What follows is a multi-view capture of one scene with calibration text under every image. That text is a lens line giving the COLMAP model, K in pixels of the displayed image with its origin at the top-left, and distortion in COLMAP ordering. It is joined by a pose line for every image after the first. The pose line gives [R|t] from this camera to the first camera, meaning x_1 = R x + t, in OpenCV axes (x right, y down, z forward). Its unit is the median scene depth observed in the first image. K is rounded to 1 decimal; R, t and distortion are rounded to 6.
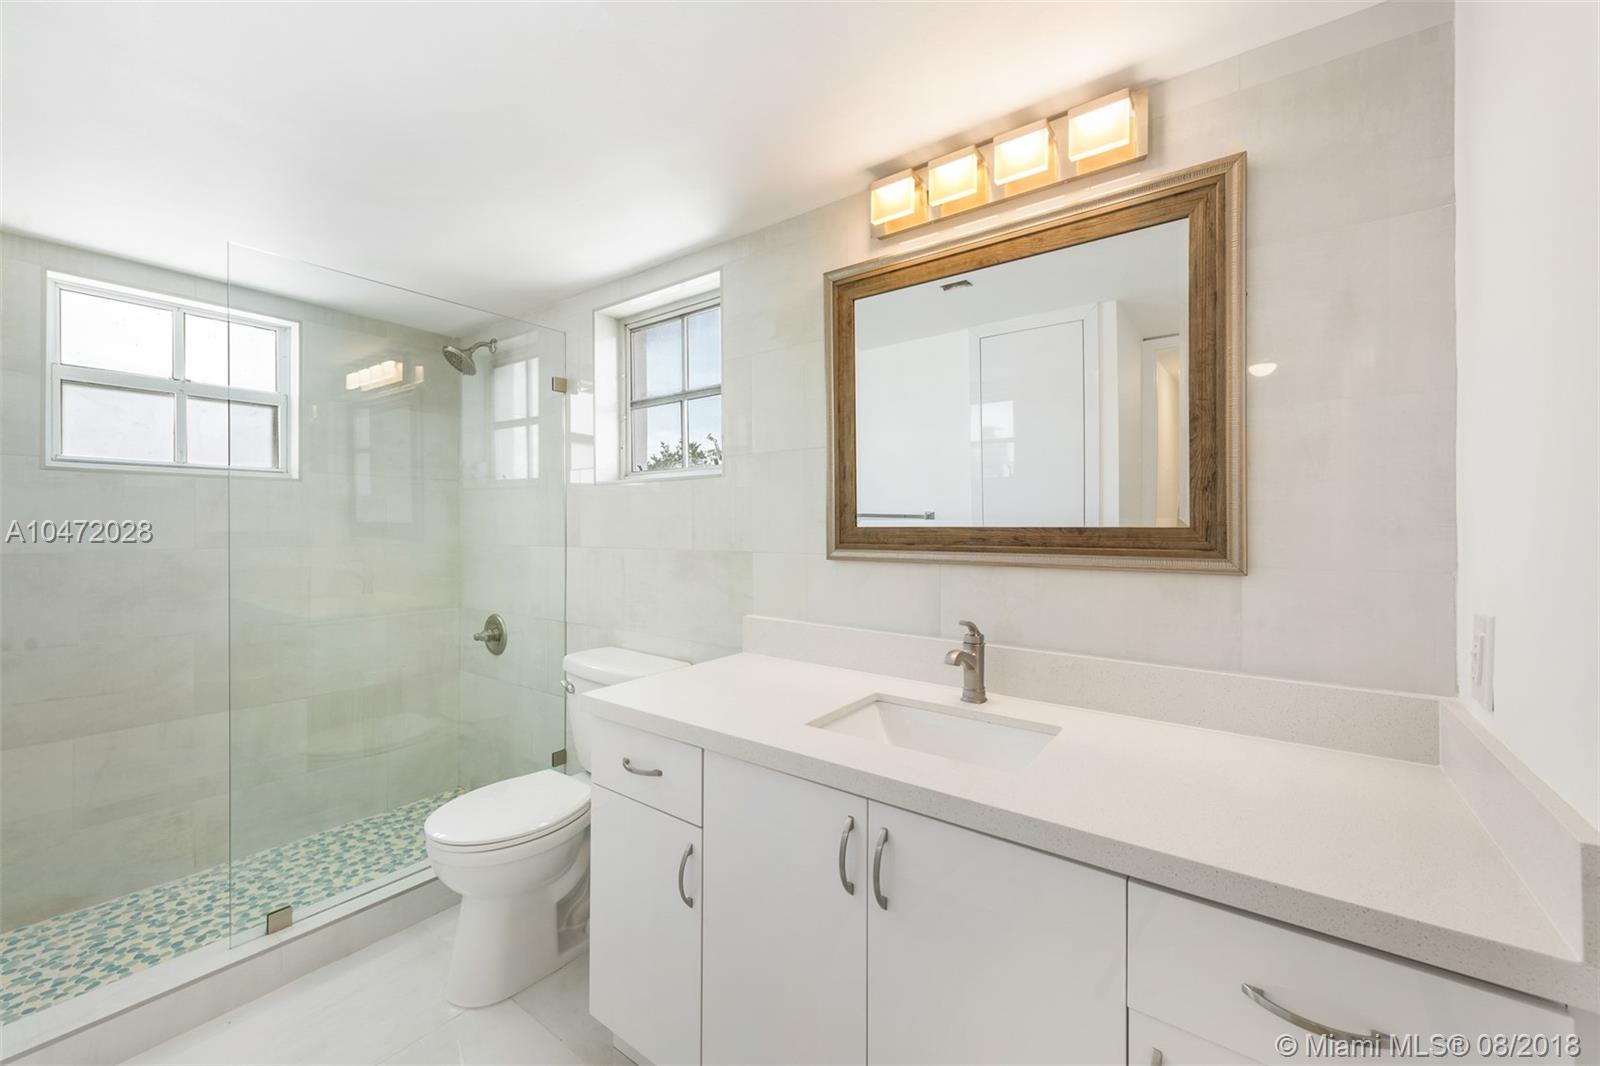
lens RADIAL K [[628.0, 0, 797.9], [0, 628.0, 528.3], [0, 0, 1]] dist [0.002668, -0.000172]
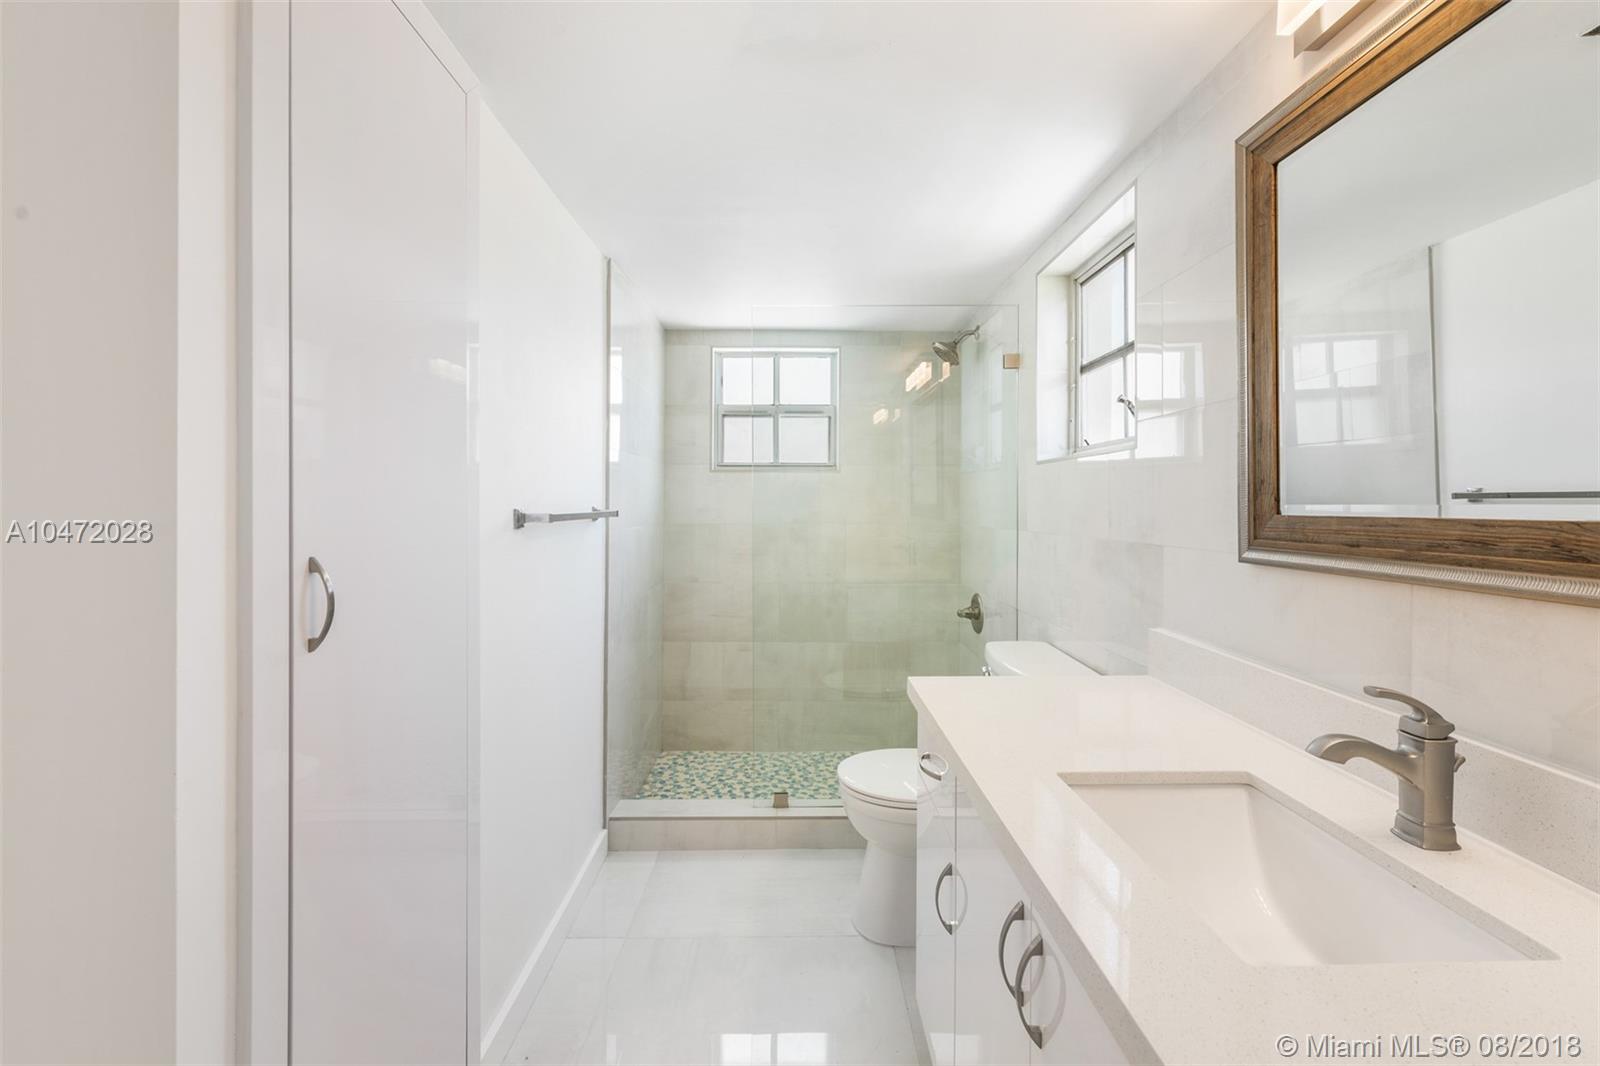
lens RADIAL K [[653.9, 0, 798.8], [0, 653.9, 521.2], [0, 0, 1]] dist [-0.008850, -0.000149]
pose [[0.610616, 0.020328, -0.791666, 0.271208], [-0.004571, 0.999744, 0.022145, -0.007103], [0.791914, -0.009903, 0.610553, 0.166972]]
